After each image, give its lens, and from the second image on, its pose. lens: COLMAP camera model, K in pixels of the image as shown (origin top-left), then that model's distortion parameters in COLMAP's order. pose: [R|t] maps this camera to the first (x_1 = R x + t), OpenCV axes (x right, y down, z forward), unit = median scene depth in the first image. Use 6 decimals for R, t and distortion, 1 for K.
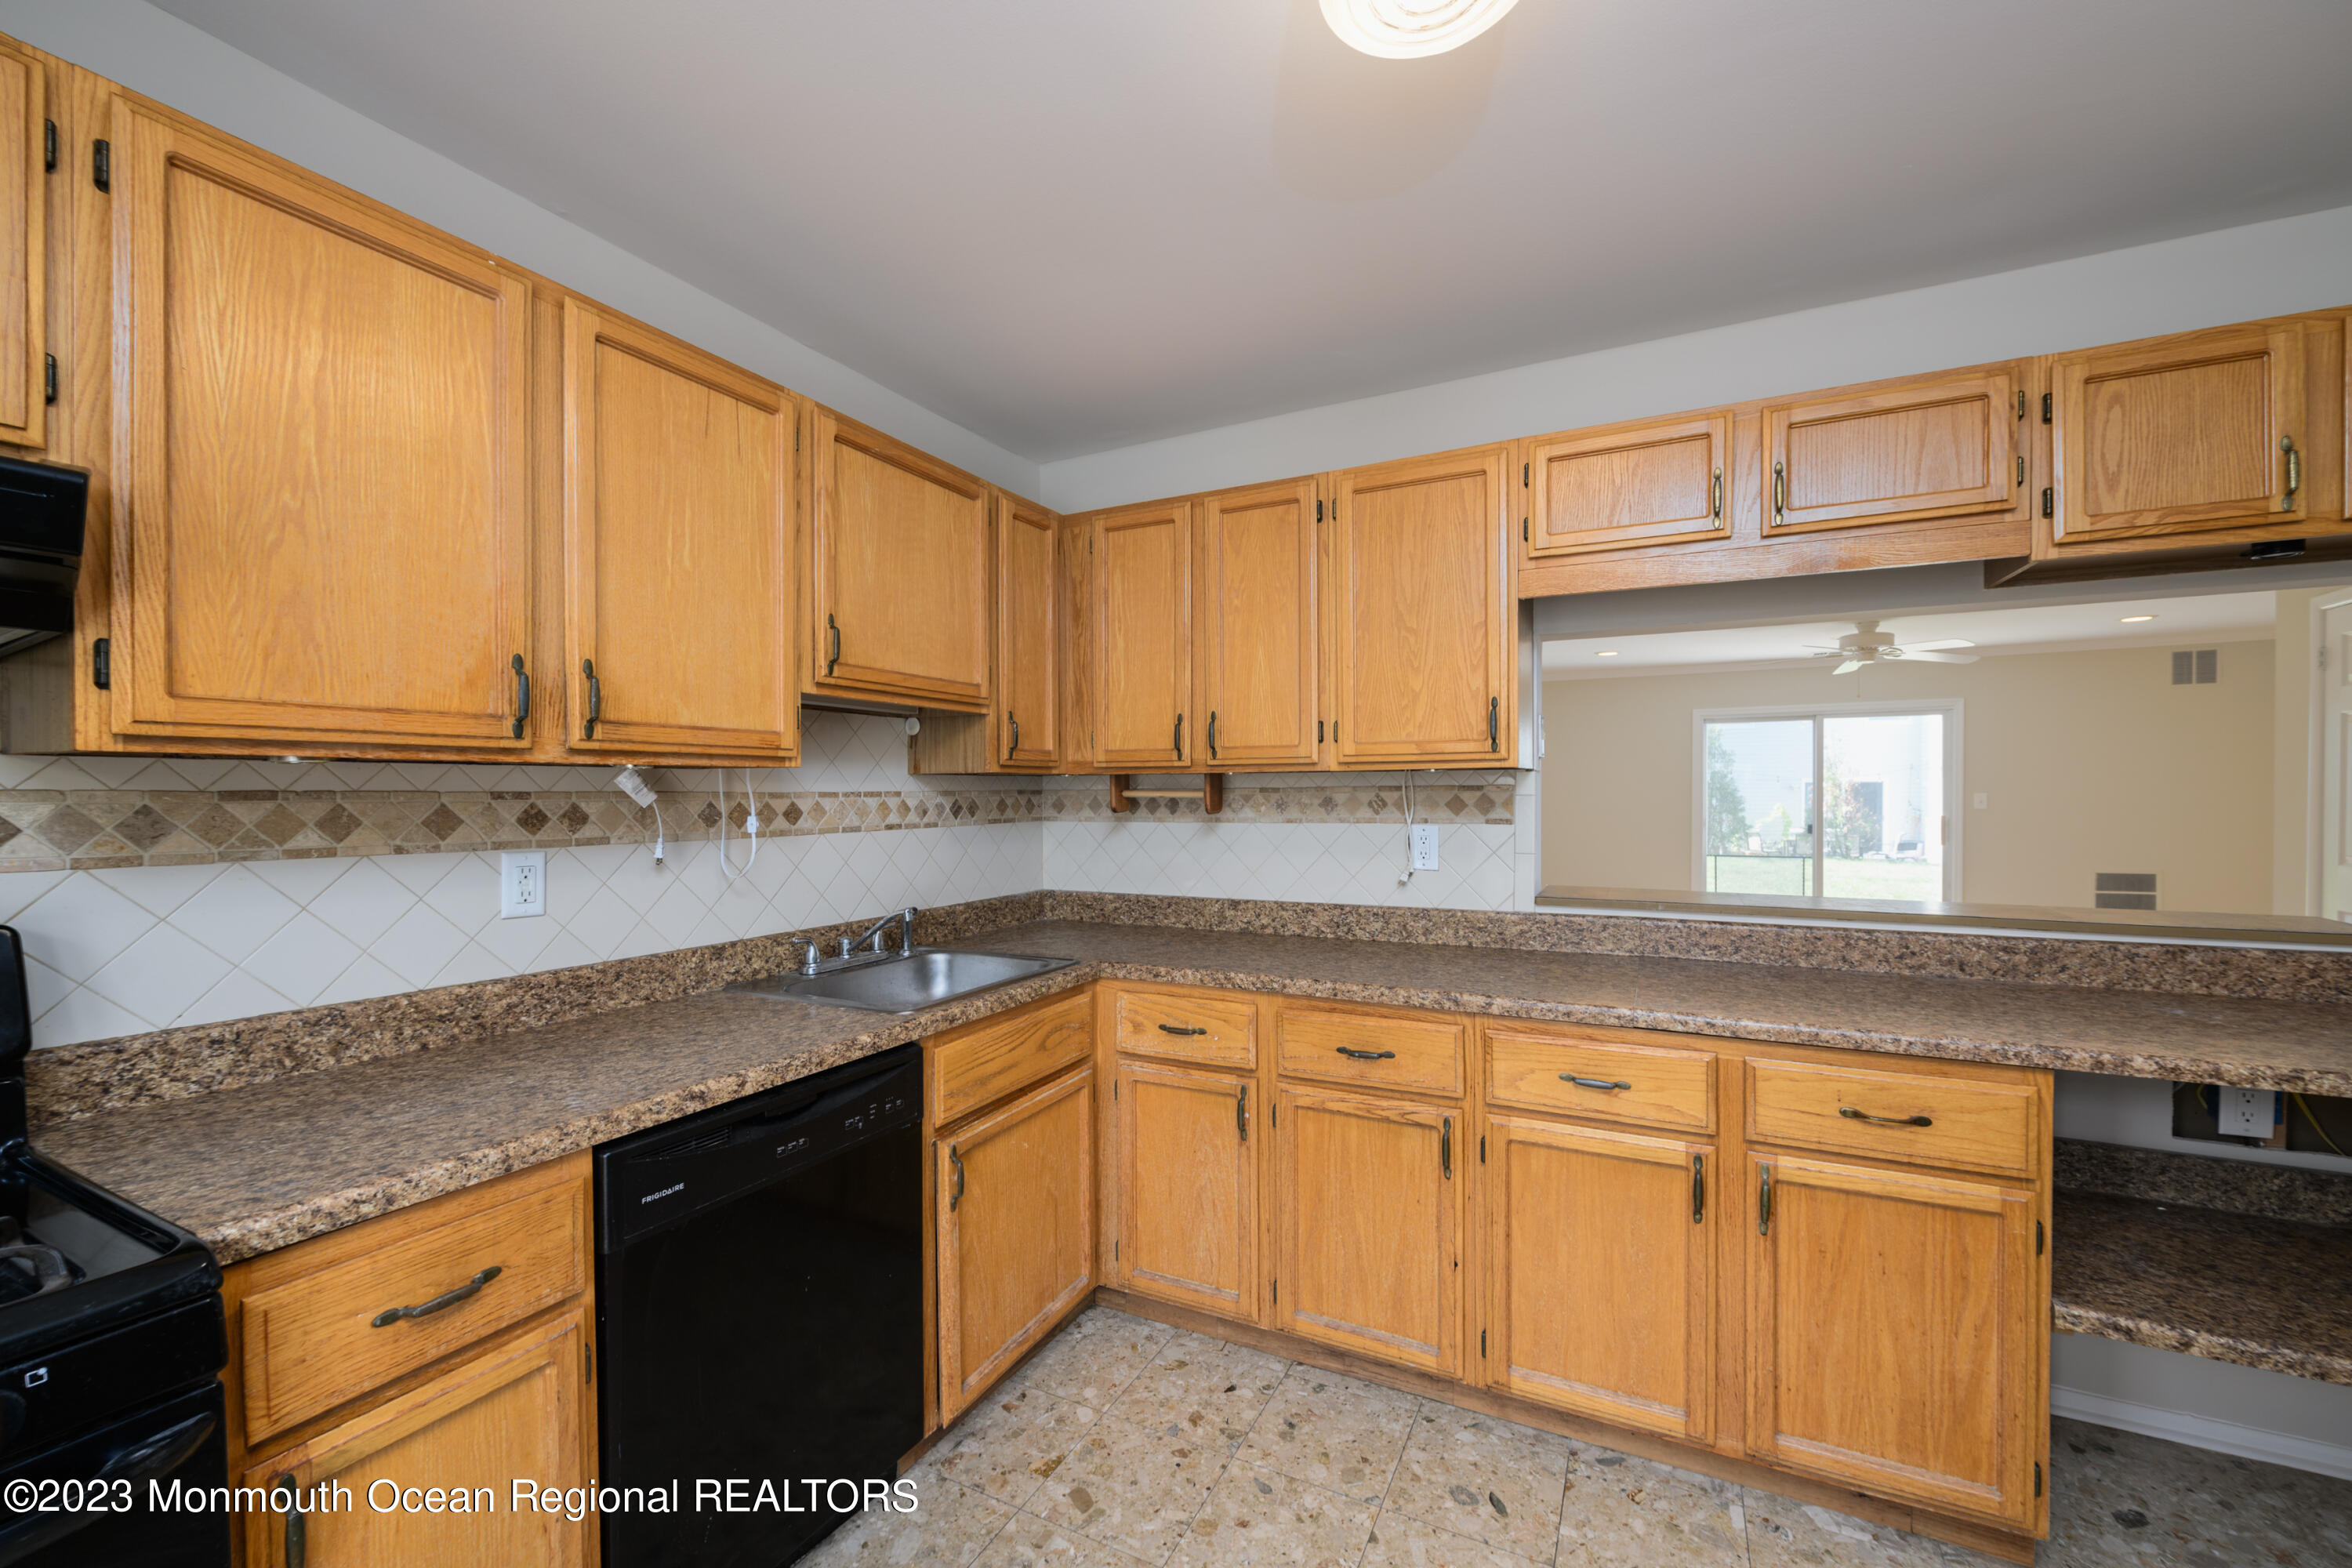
lens RADIAL K [[944.4, 0, 1180.3], [0, 944.4, 795.5], [0, 0, 1]] dist [0.003599, -0.000194]
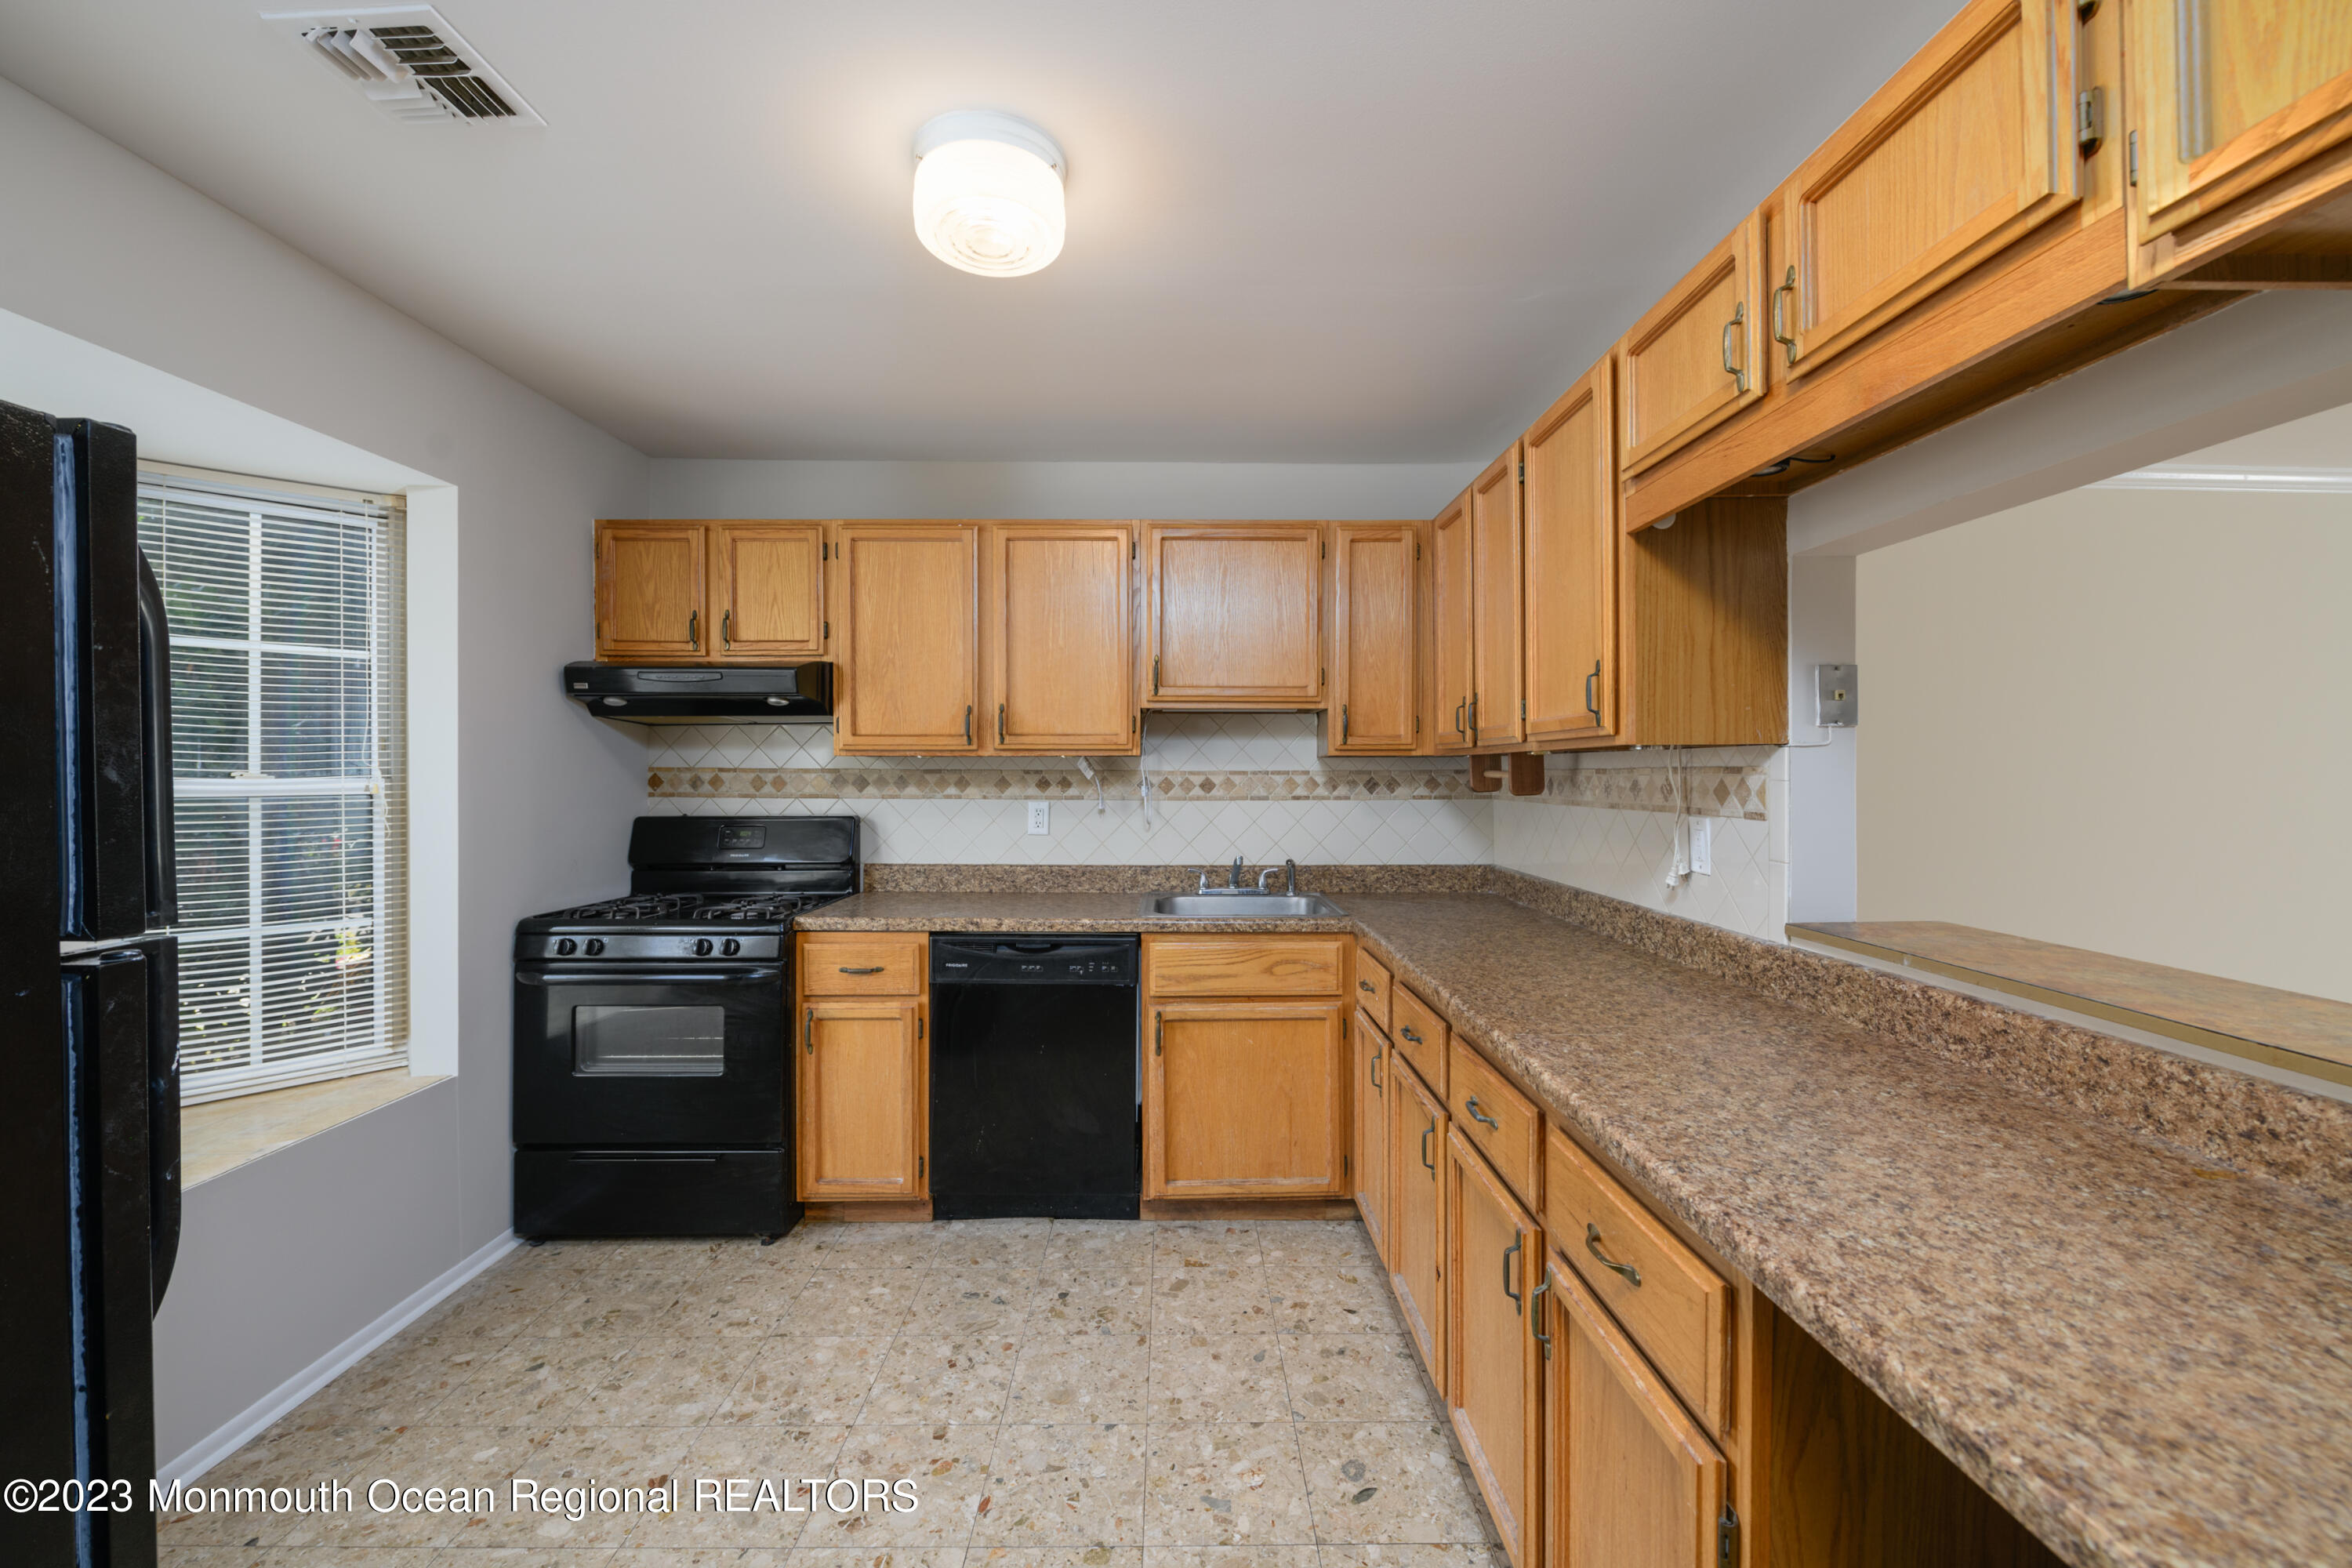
lens RADIAL K [[944.4, 0, 1180.6], [0, 944.4, 770.4], [0, 0, 1]] dist [0.003599, -0.000194]
pose [[0.451428, 0.005081, -0.892293, 1.002418], [-0.006717, 0.999975, 0.002296, -0.008215], [0.892282, 0.004957, 0.451450, 0.336521]]
